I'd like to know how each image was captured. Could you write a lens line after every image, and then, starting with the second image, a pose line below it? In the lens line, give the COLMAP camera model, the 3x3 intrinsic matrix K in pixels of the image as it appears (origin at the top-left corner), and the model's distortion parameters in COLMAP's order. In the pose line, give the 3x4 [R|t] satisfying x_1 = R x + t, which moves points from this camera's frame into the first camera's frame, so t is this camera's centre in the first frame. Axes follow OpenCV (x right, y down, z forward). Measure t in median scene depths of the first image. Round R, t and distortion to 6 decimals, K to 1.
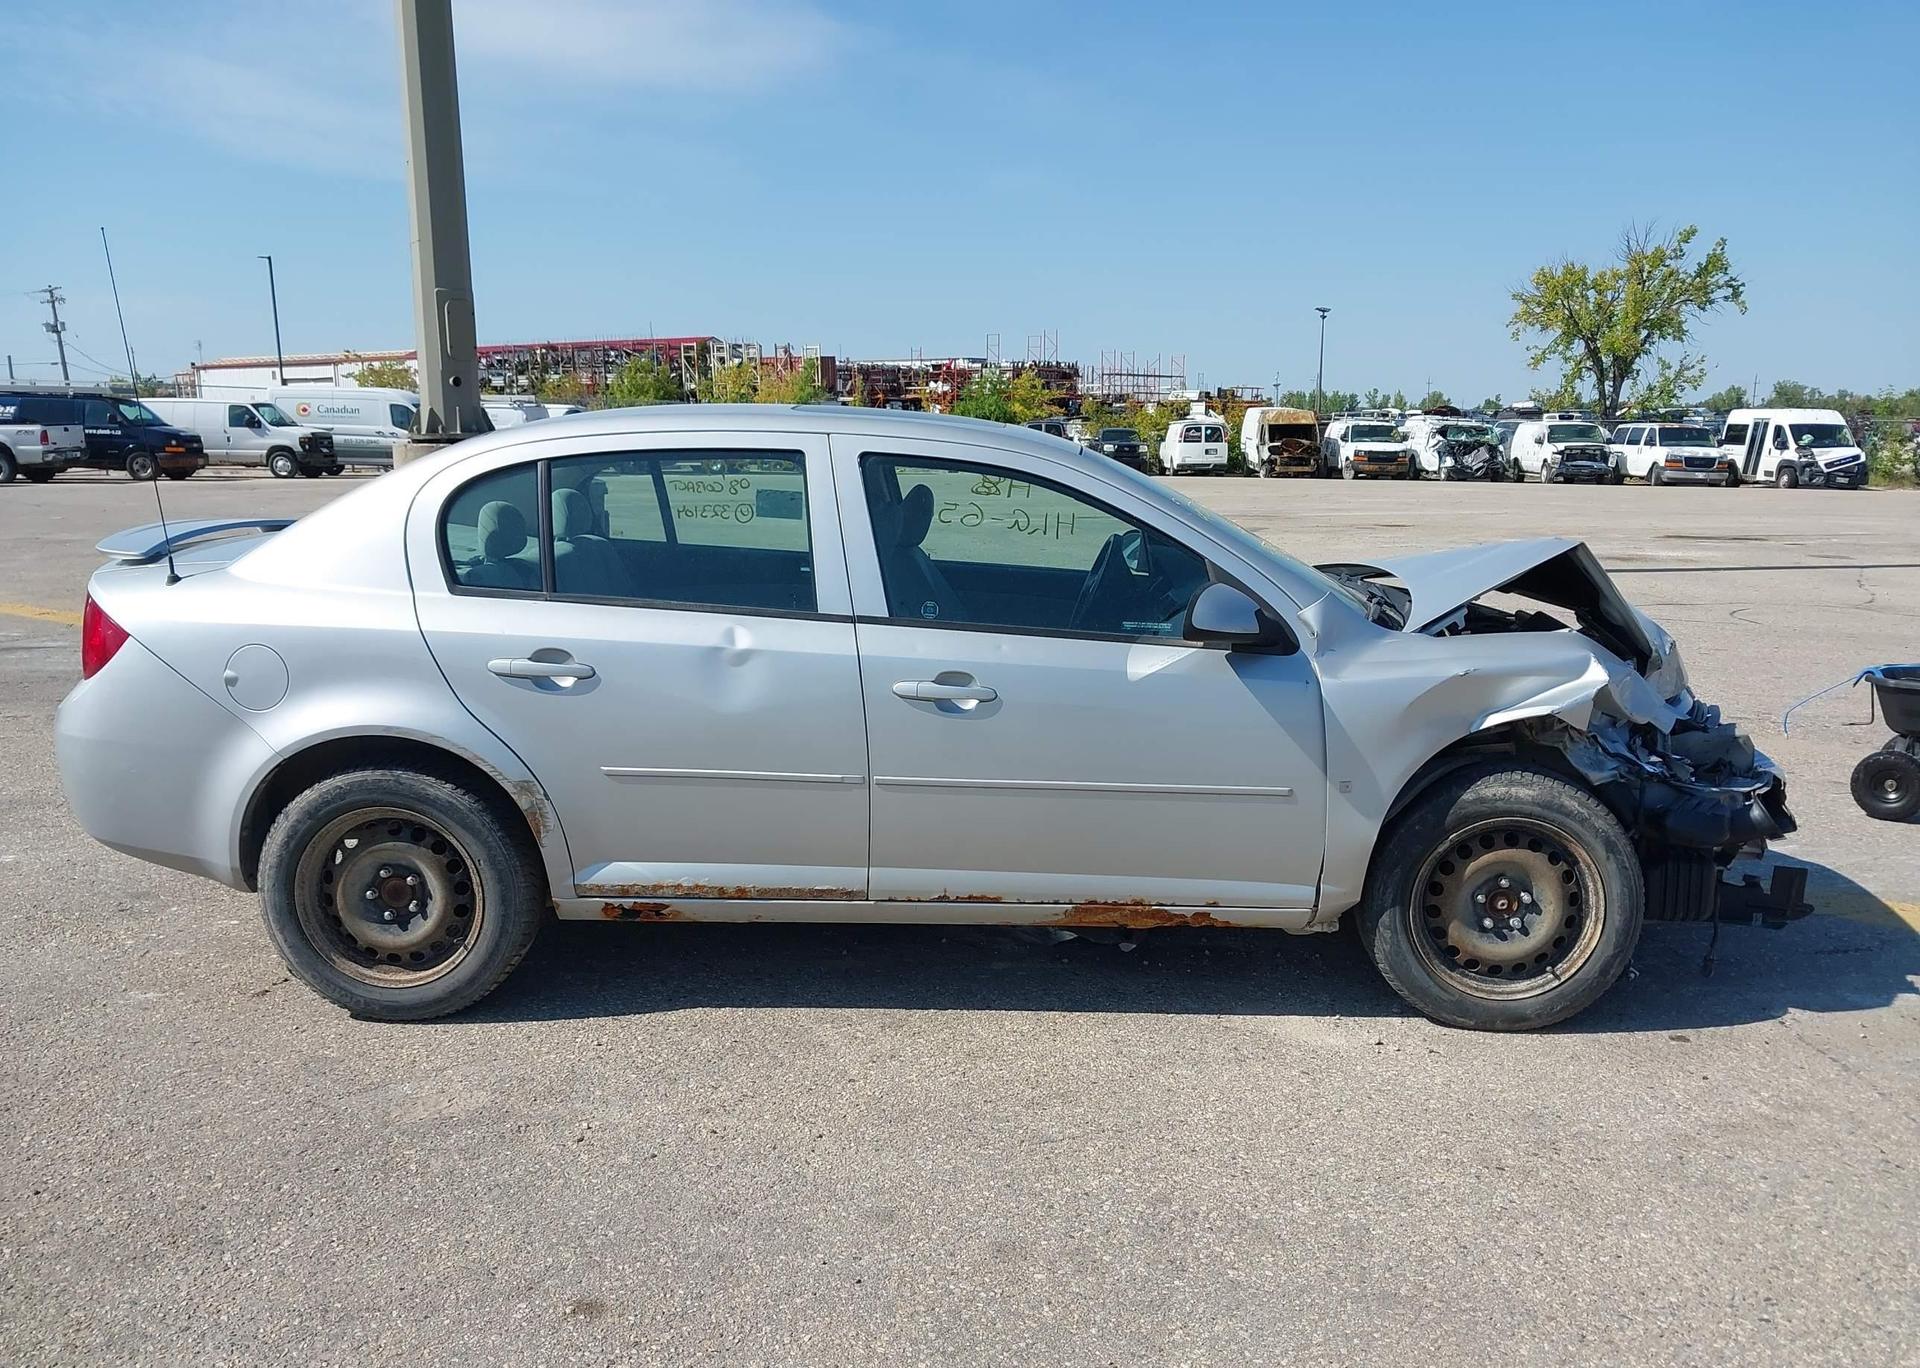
lens RADIAL K [[1540.6, 0, 981.2], [0, 1540.6, 697.0], [0, 0, 1]] dist [0.008349, -0.010596]
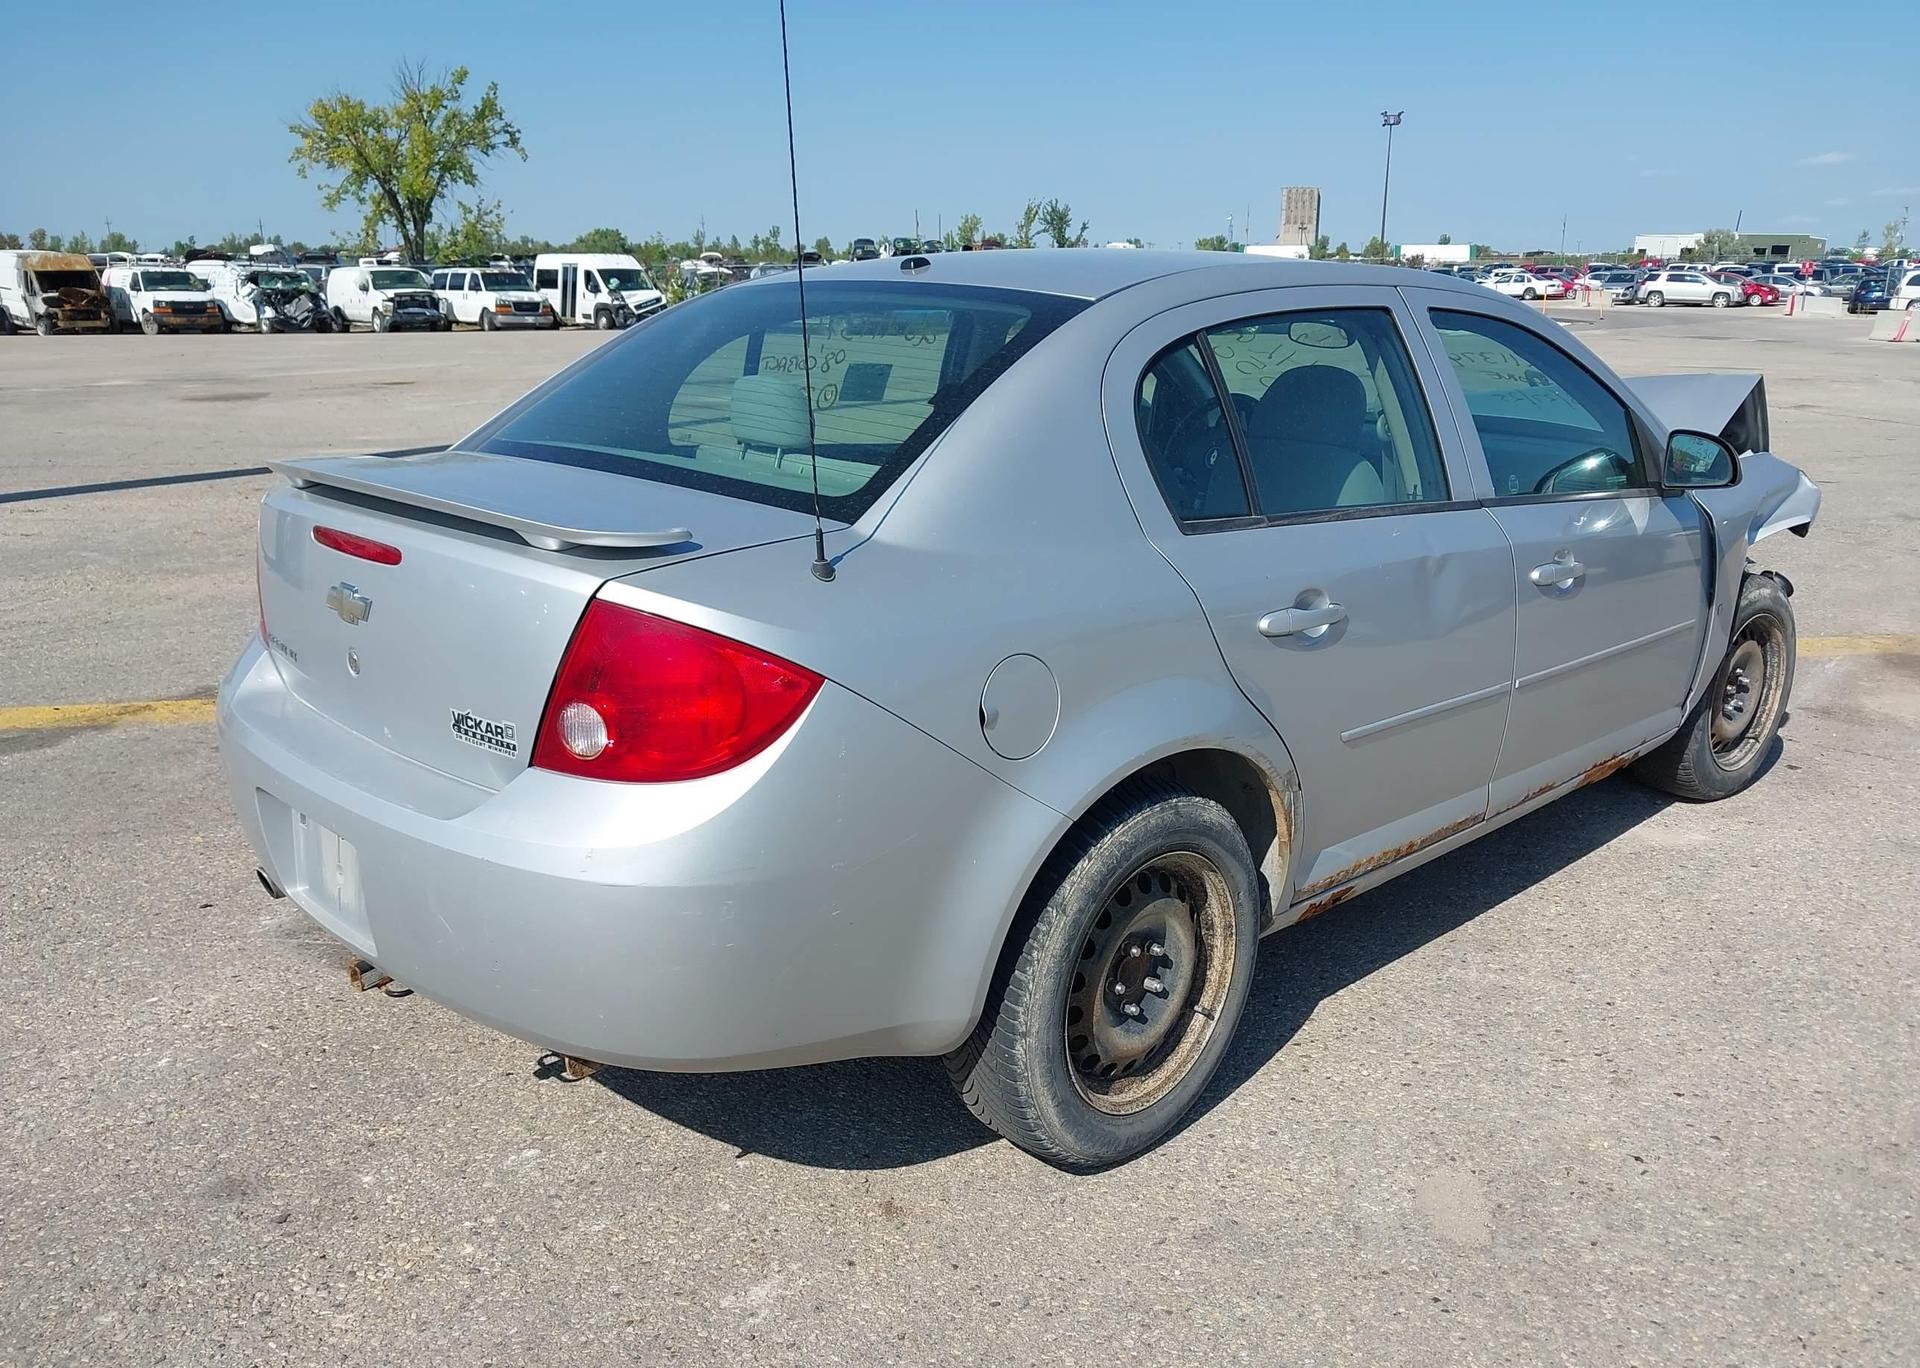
lens RADIAL K [[1540.6, 0, 968.4], [0, 1540.6, 697.5], [0, 0, 1]] dist [0.008349, -0.010596]
pose [[0.709323, -0.191360, 0.678412, -0.840377], [0.125510, 0.981353, 0.145582, -0.100365], [-0.693620, -0.018117, 0.720114, 0.535850]]
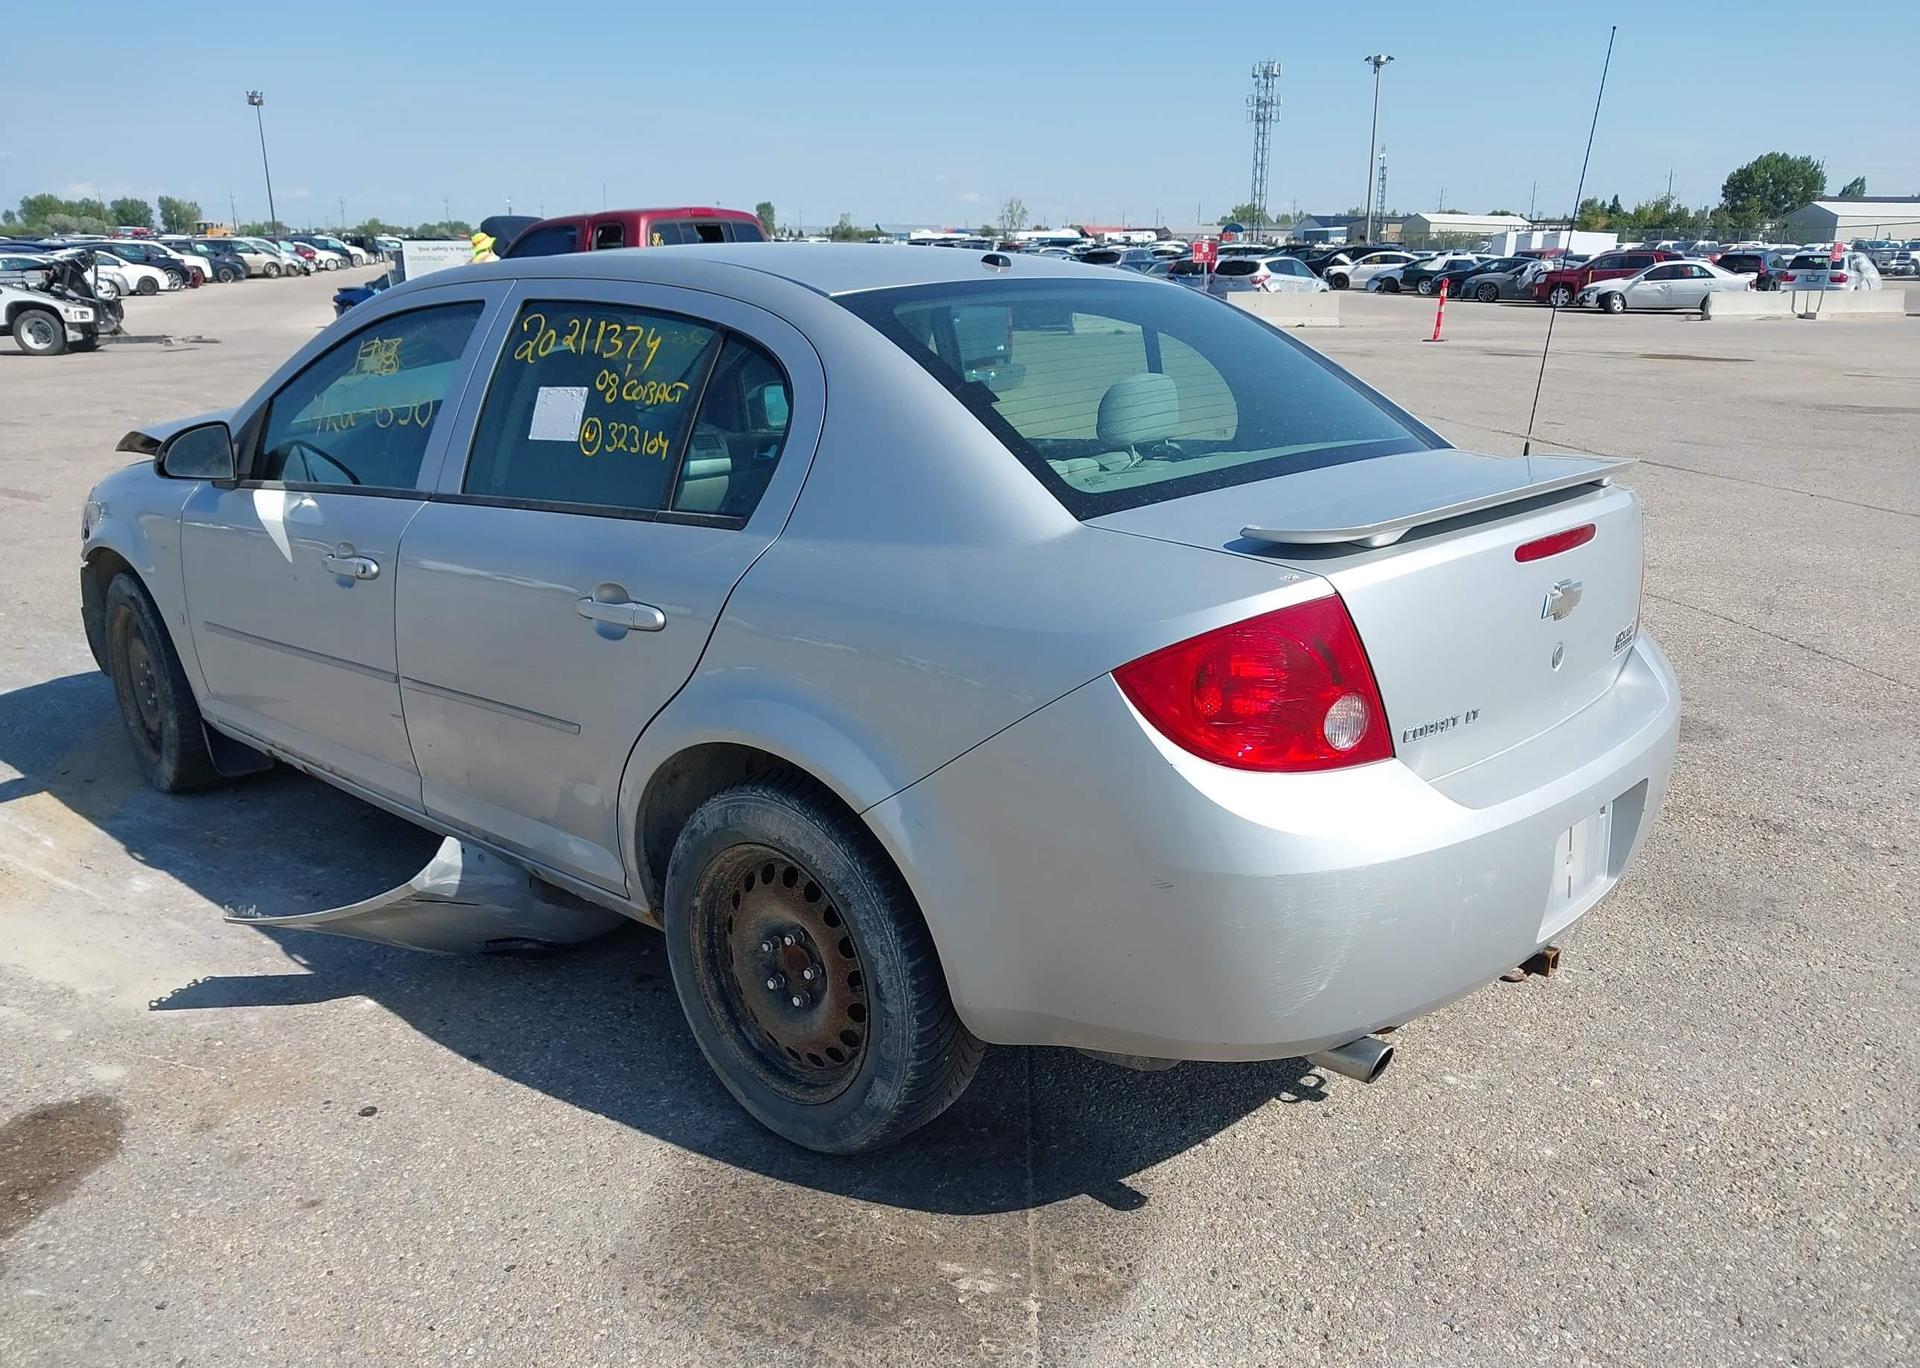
lens RADIAL K [[1540.6, 0, 962.2], [0, 1540.6, 693.7], [0, 0, 1]] dist [0.008349, -0.010596]
pose [[-0.739529, -0.192084, 0.645136, -0.824617], [0.113697, 0.909003, 0.400981, -0.320451], [-0.663452, 0.369888, -0.650395, 1.715732]]
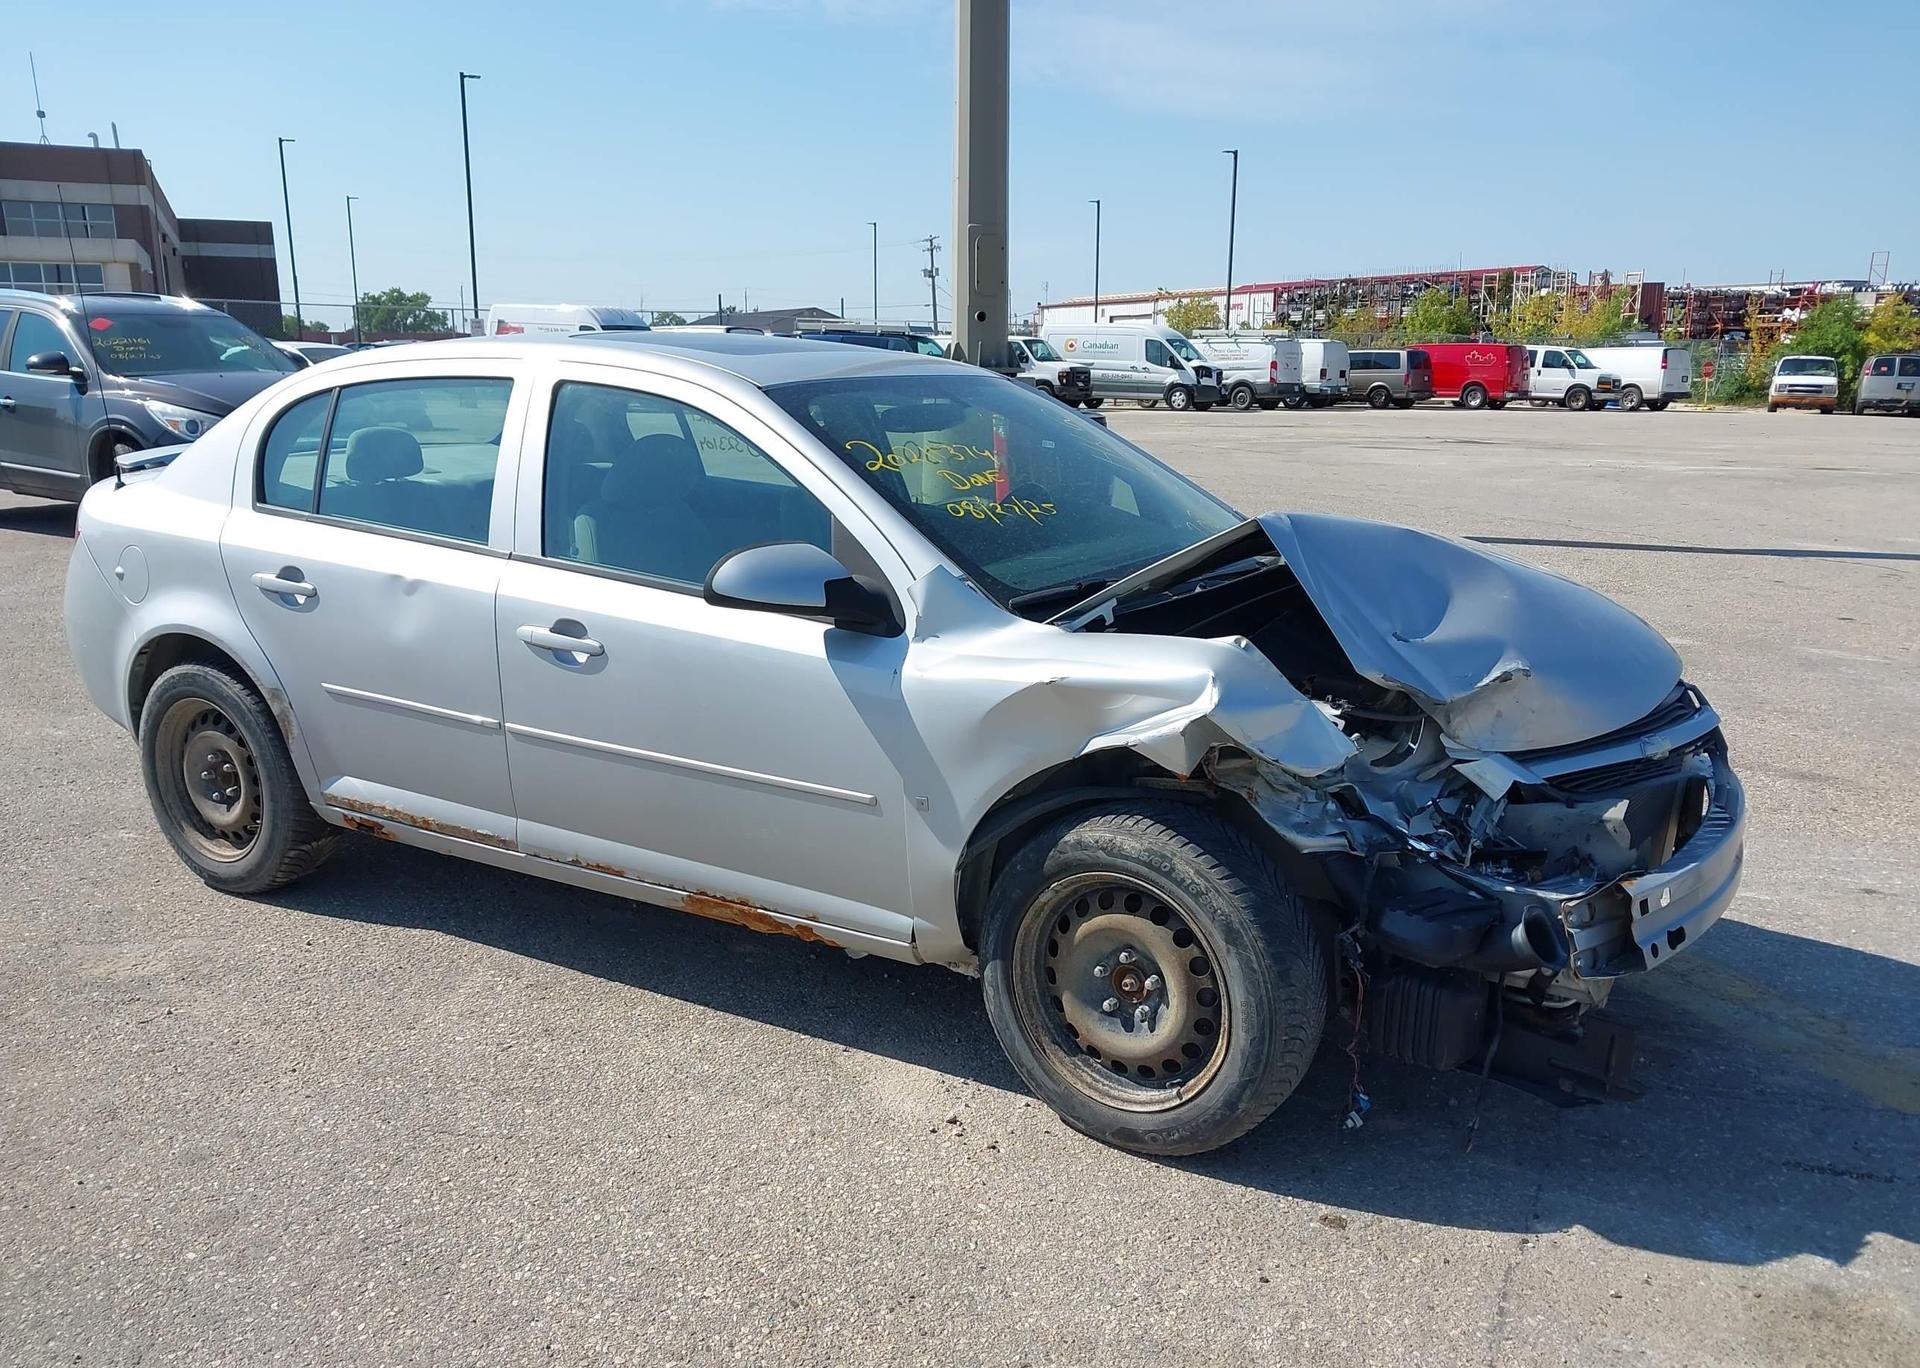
lens RADIAL K [[1540.6, 0, 976.2], [0, 1540.6, 727.9], [0, 0, 1]] dist [0.008349, -0.010596]
pose [[0.863449, 0.117333, -0.490600, 0.608911], [-0.088097, 0.992701, 0.082366, -0.046541], [0.496684, -0.027899, 0.867483, 0.292628]]
